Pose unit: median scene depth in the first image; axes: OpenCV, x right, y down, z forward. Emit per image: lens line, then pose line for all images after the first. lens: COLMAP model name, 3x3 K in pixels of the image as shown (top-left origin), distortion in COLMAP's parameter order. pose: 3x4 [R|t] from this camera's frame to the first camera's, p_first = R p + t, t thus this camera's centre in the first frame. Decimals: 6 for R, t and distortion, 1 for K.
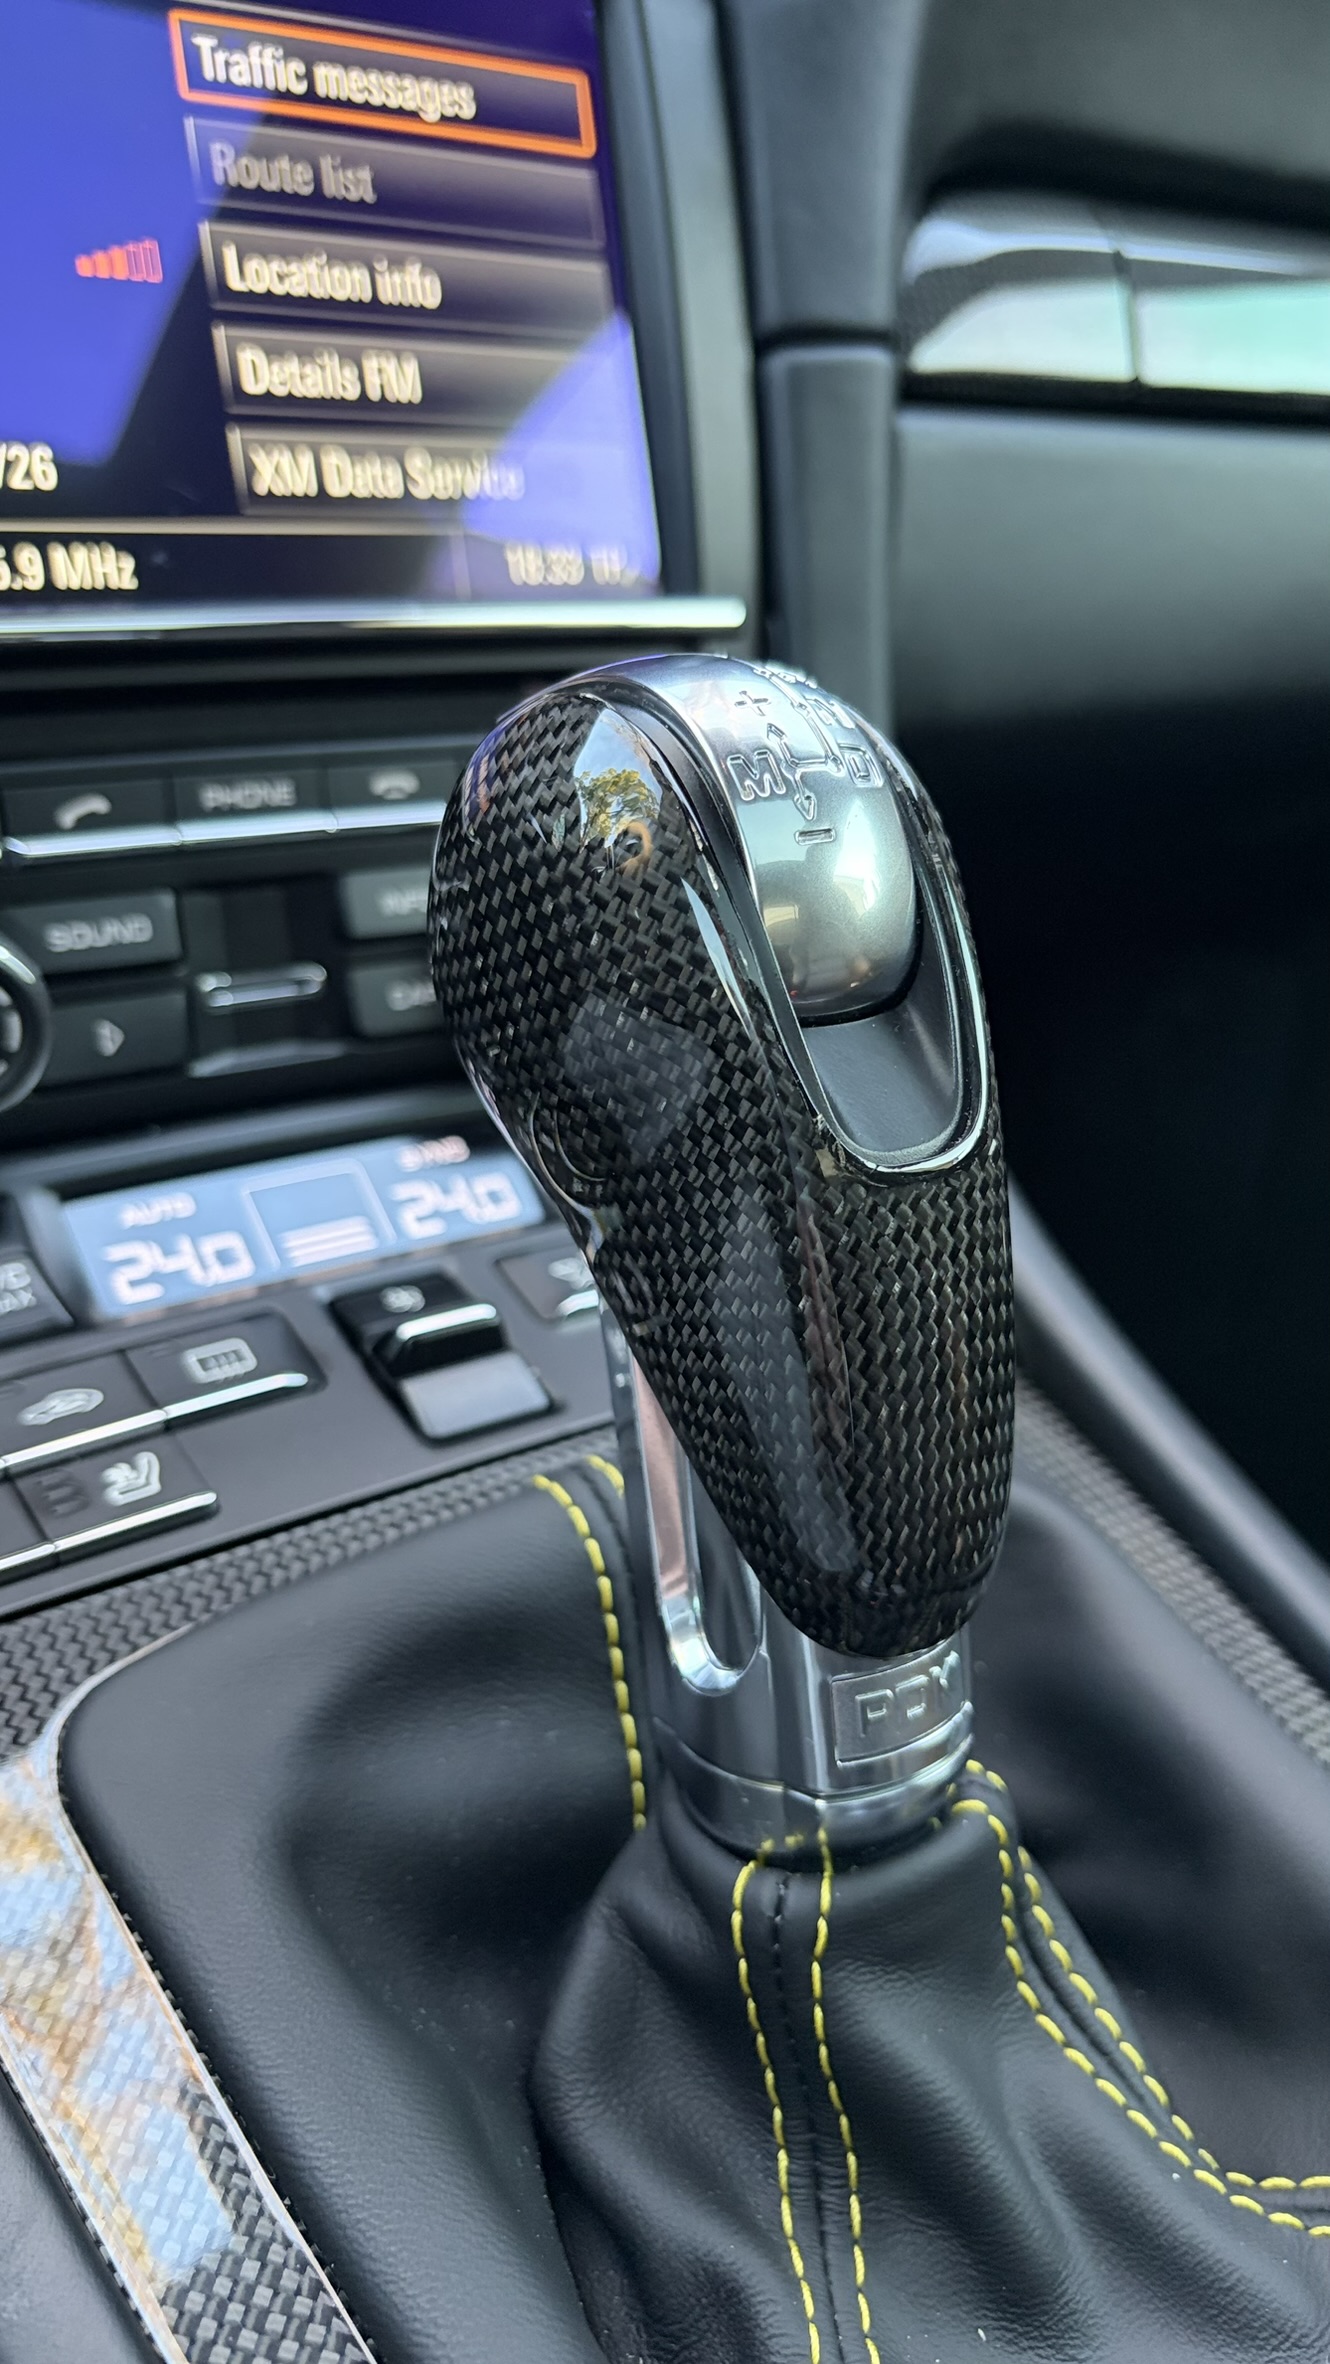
lens RADIAL K [[1847.8, 0, 665.0], [0, 1847.8, 1182.0], [0, 0, 1]] dist [-0.043404, -0.002008]
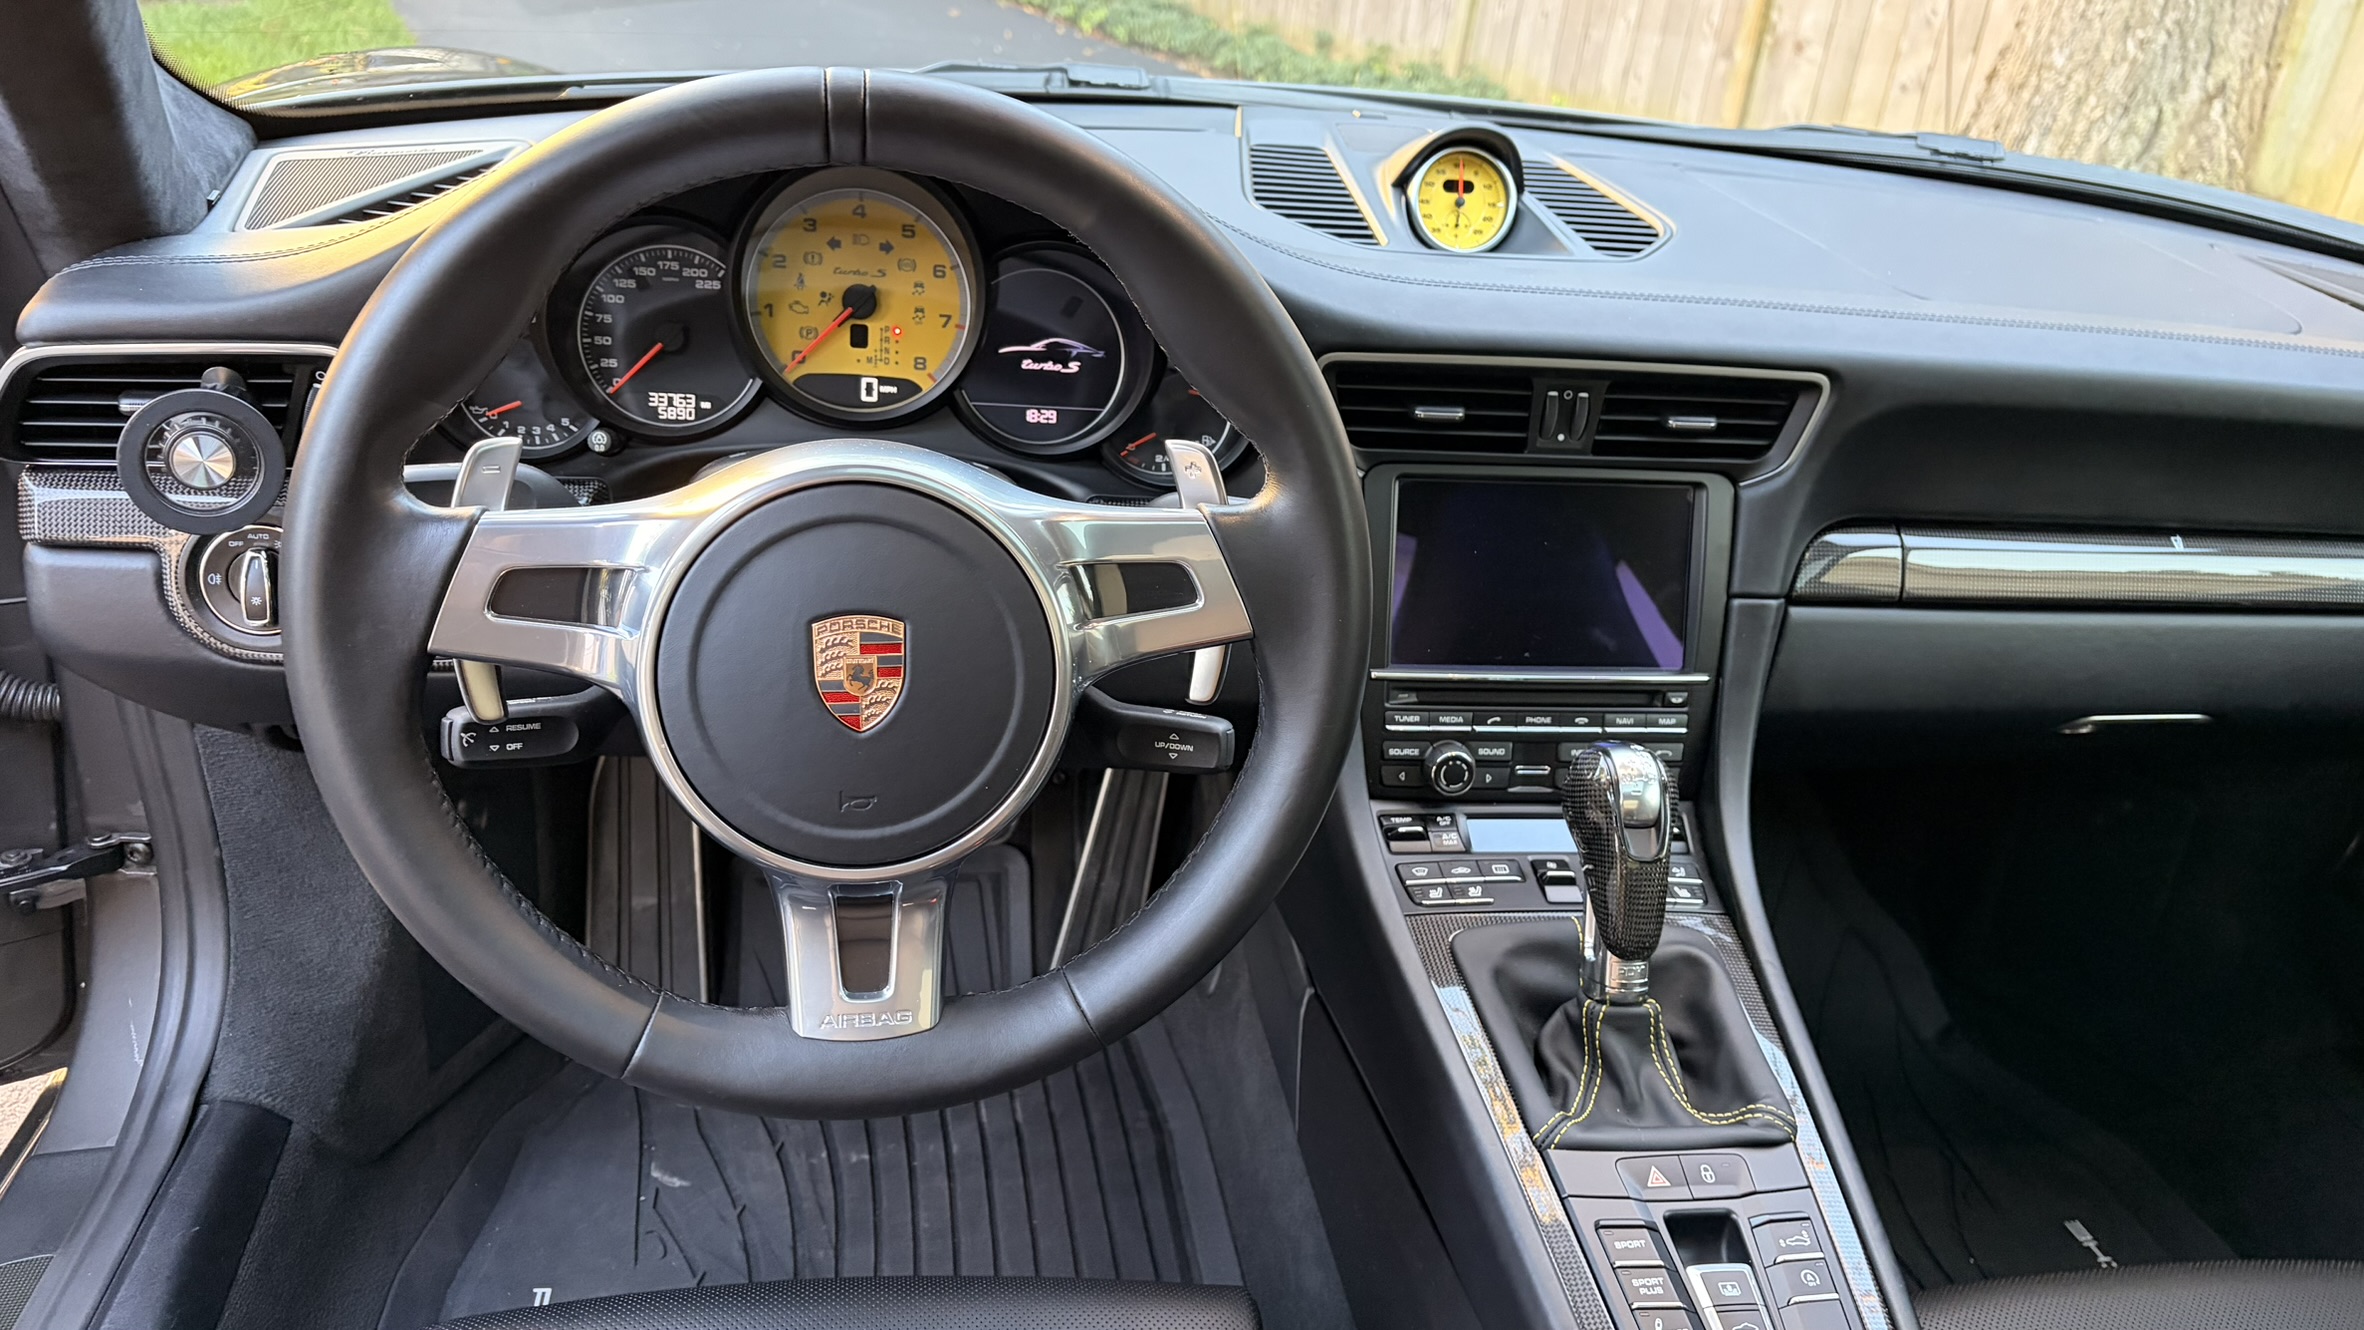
lens RADIAL K [[1792.4, 0, 1186.7], [0, 1792.4, 655.2], [0, 0, 1]] dist [0.068647, -0.201855]
pose [[0.894933, 0.181869, -0.407455, 0.620597], [-0.202935, 0.979154, -0.008677, -0.176455], [0.397383, 0.090453, 0.913184, -2.730719]]
